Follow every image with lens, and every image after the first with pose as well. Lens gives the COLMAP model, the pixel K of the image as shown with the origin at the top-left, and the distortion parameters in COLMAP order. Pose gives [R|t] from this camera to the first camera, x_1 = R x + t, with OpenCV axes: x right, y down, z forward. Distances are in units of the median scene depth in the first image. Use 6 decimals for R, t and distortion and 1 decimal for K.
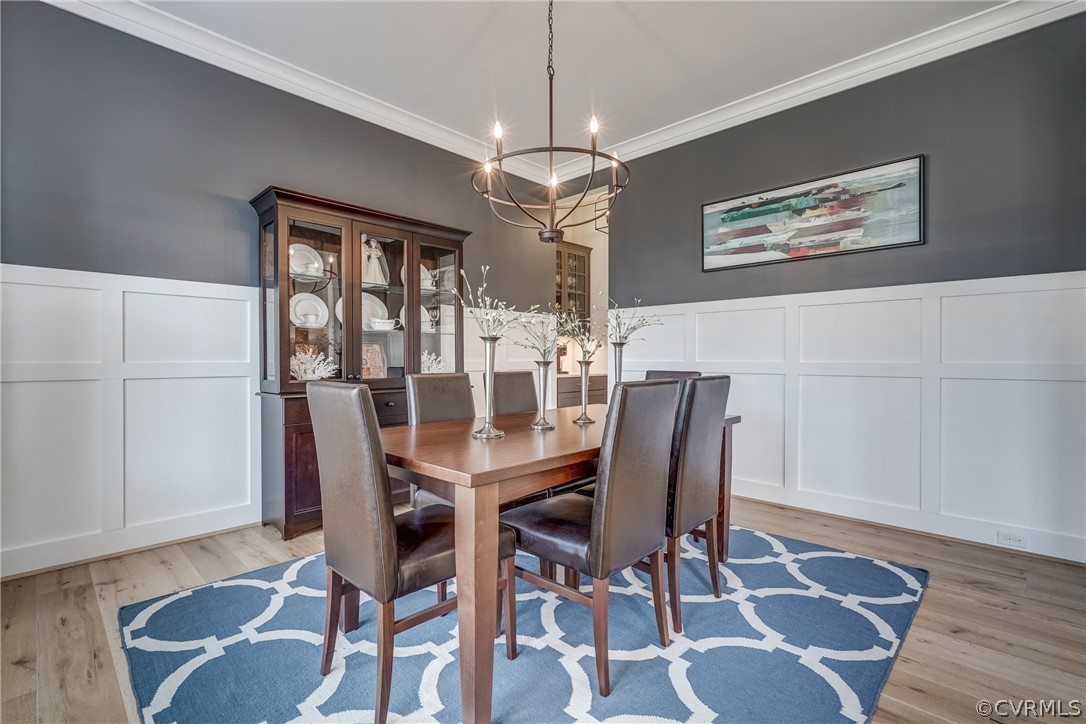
lens RADIAL K [[491.1, 0, 543.0], [0, 491.1, 362.0], [0, 0, 1]] dist [-0.000569, -0.000140]
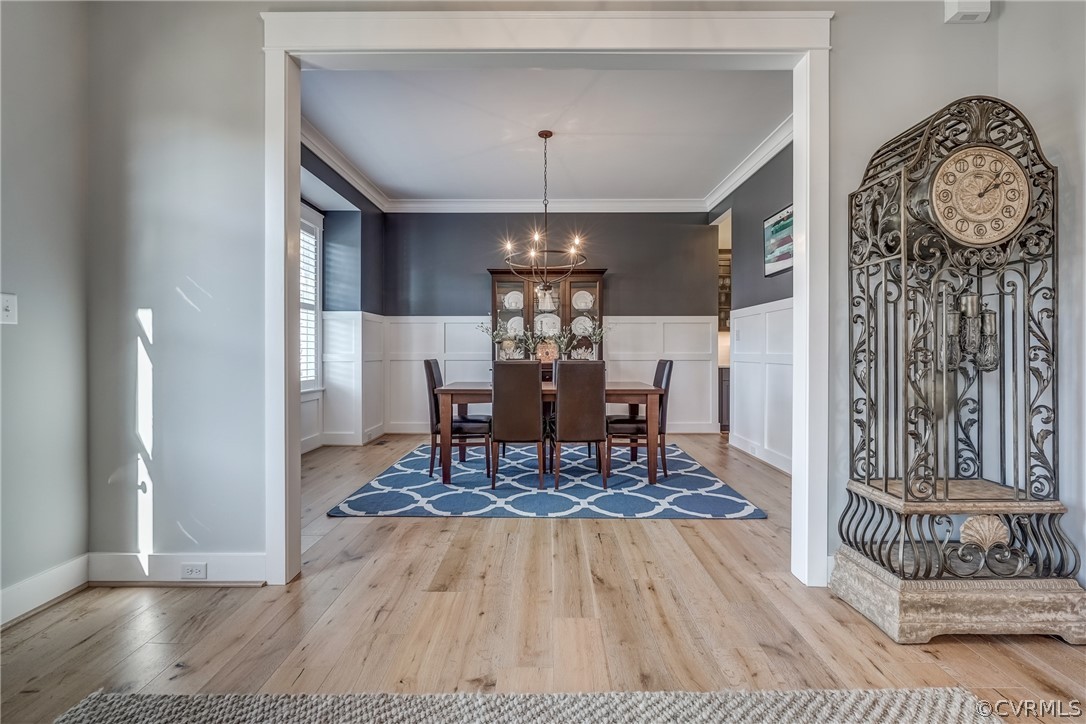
lens RADIAL K [[491.1, 0, 543.0], [0, 491.1, 362.0], [0, 0, 1]] dist [-0.000569, -0.000140]
pose [[0.693594, 0.016164, -0.720185, 0.959861], [-0.014548, 0.999859, 0.008430, 0.017614], [0.720220, 0.004630, 0.693731, -0.226445]]
